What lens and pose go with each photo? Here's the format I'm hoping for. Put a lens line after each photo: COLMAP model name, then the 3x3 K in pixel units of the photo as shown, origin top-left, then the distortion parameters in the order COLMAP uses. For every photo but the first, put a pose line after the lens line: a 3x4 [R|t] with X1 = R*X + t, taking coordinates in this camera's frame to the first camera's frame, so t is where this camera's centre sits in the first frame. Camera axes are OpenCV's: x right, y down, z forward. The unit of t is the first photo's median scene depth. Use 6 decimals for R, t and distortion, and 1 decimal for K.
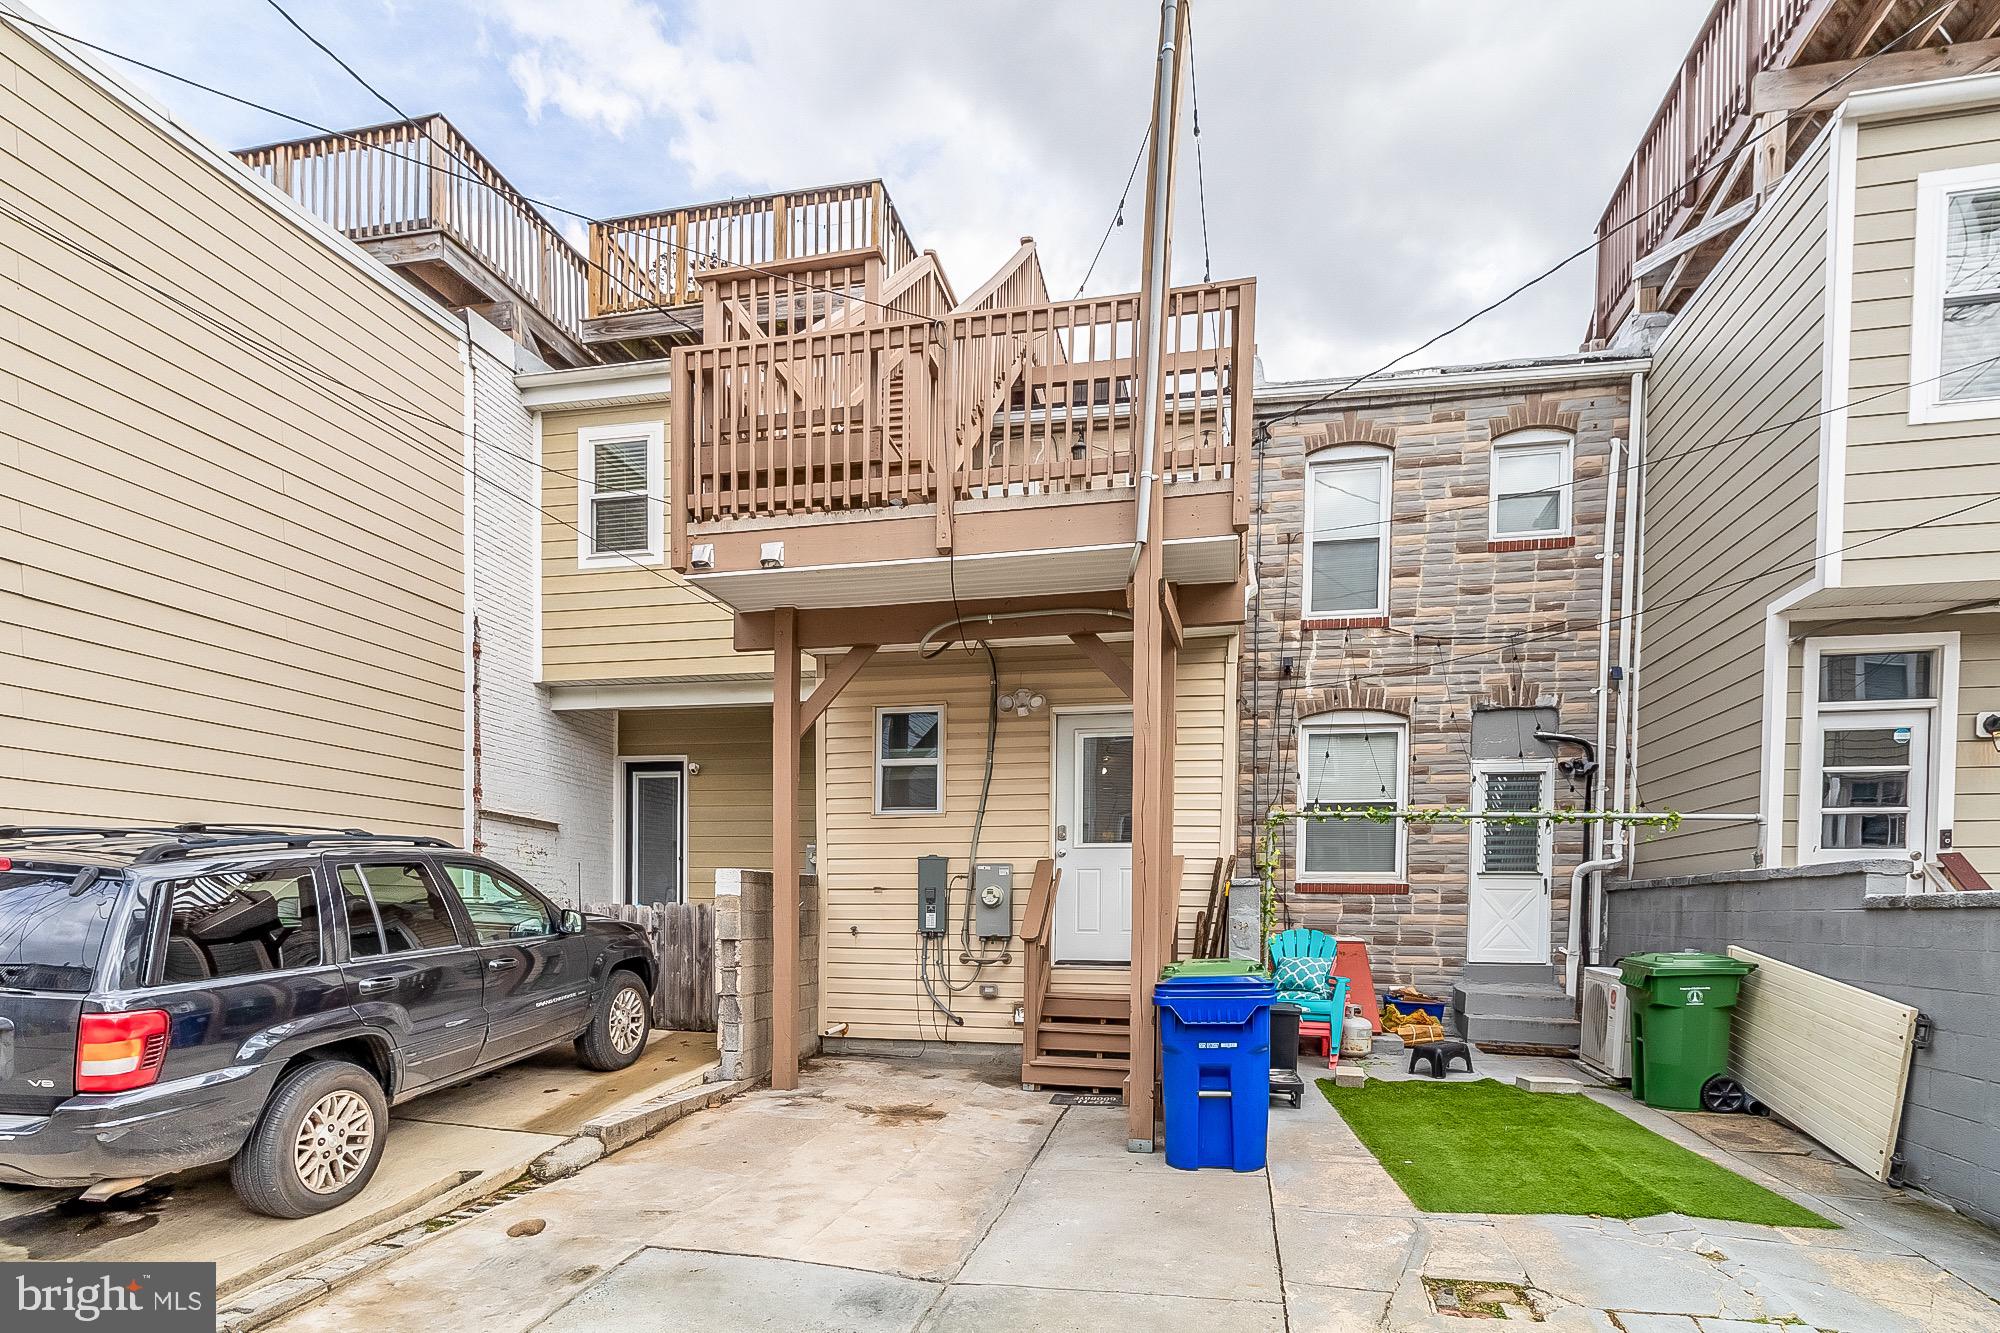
lens RADIAL K [[912.7, 0, 1066.8], [0, 912.7, 828.0], [0, 0, 1]] dist [0.000769, 0.000596]
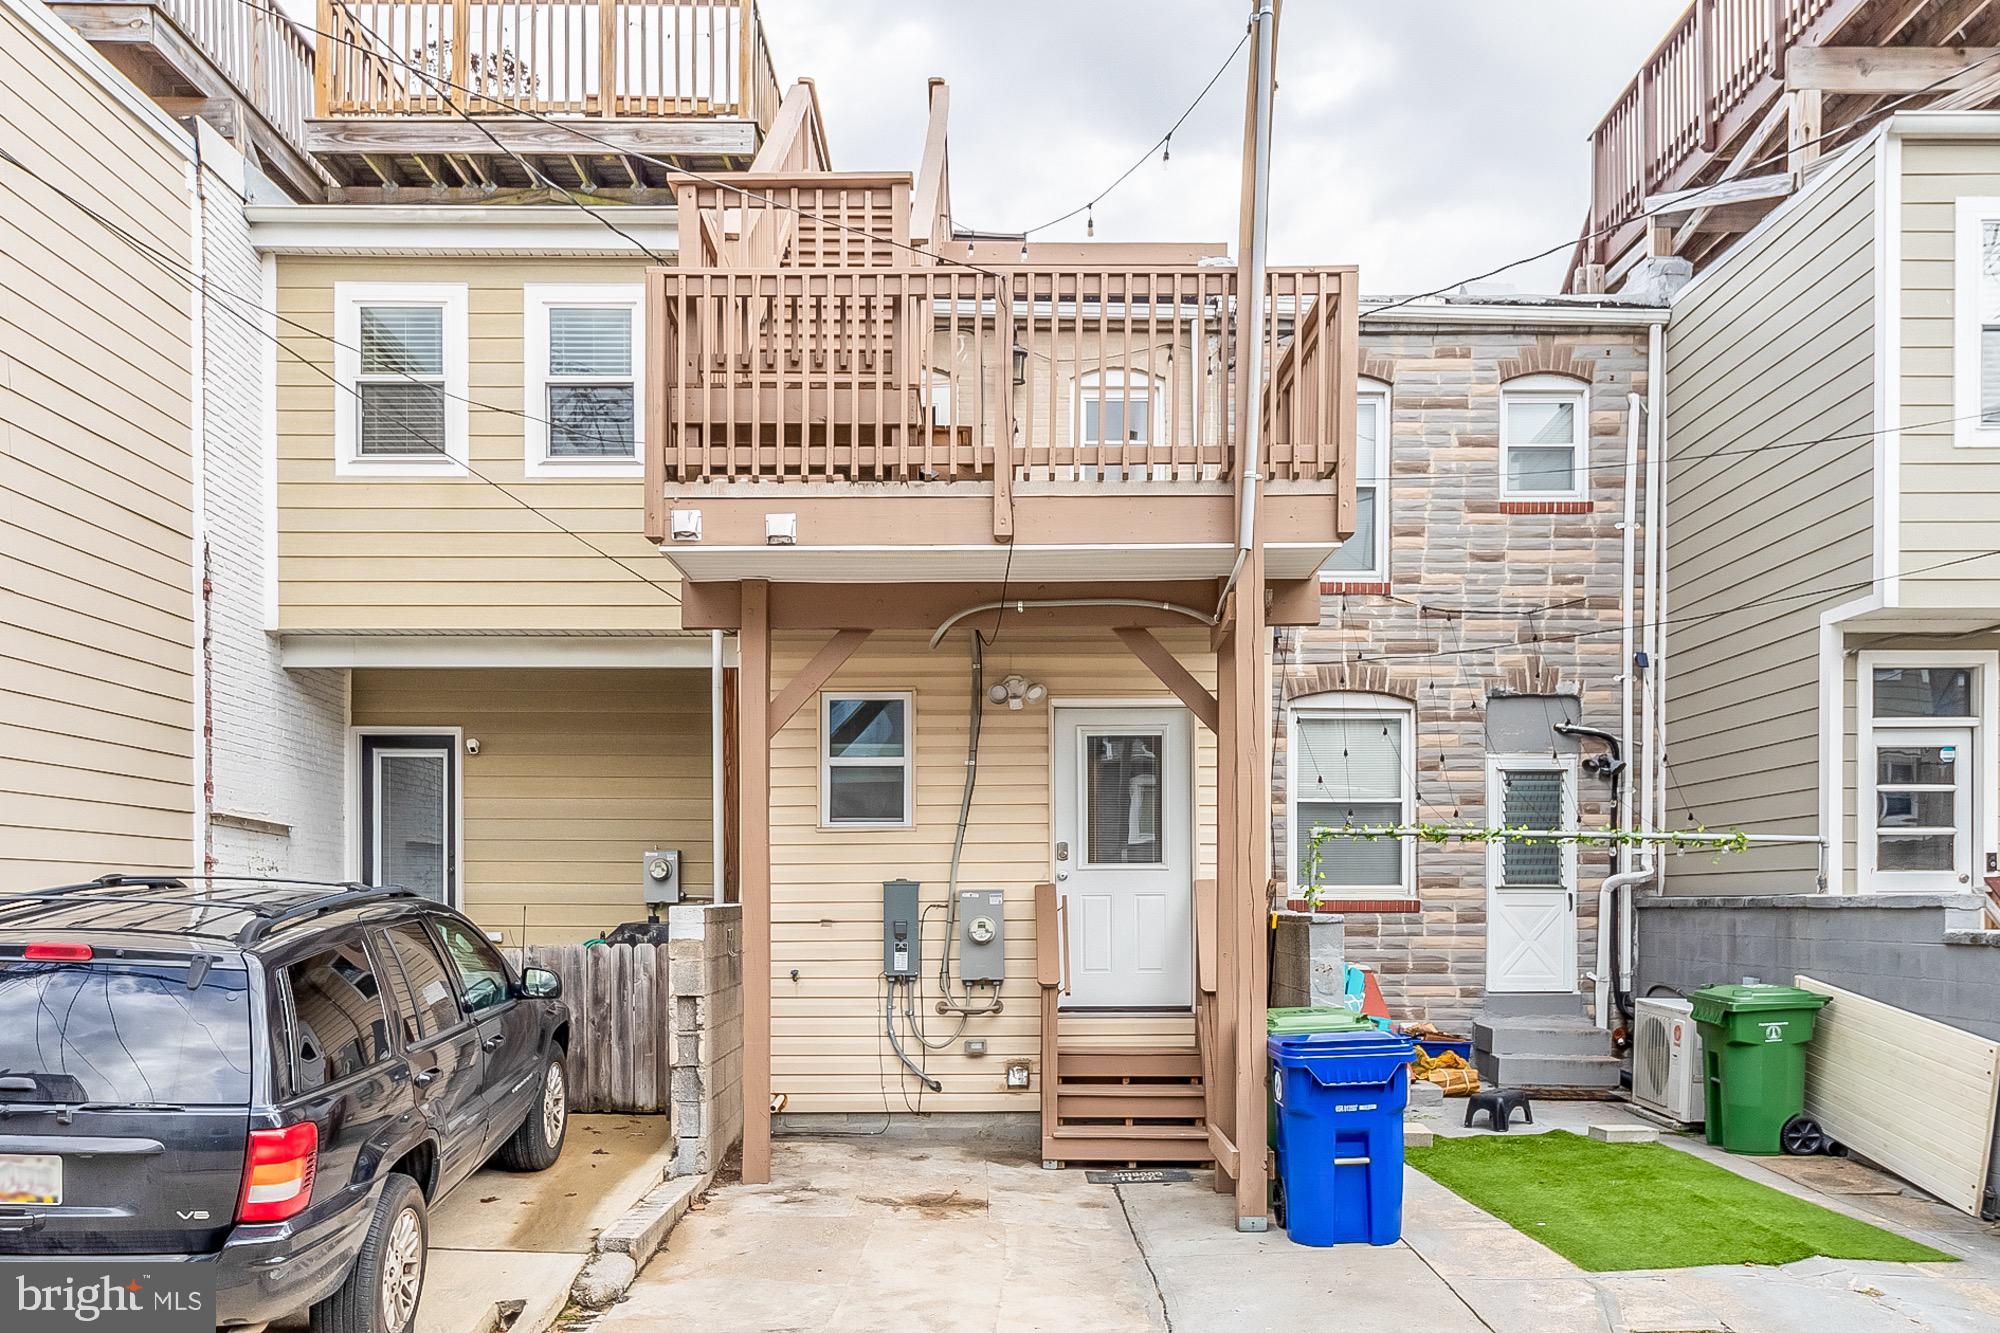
lens RADIAL K [[1324.0, 0, 1001.9], [0, 1324.0, 734.8], [0, 0, 1]] dist [0.002511, -0.001416]
pose [[0.983192, 0.009217, 0.182340, -0.271716], [-0.003042, 0.999413, -0.034120, -0.057558], [-0.182548, 0.032992, 0.982643, -0.164898]]
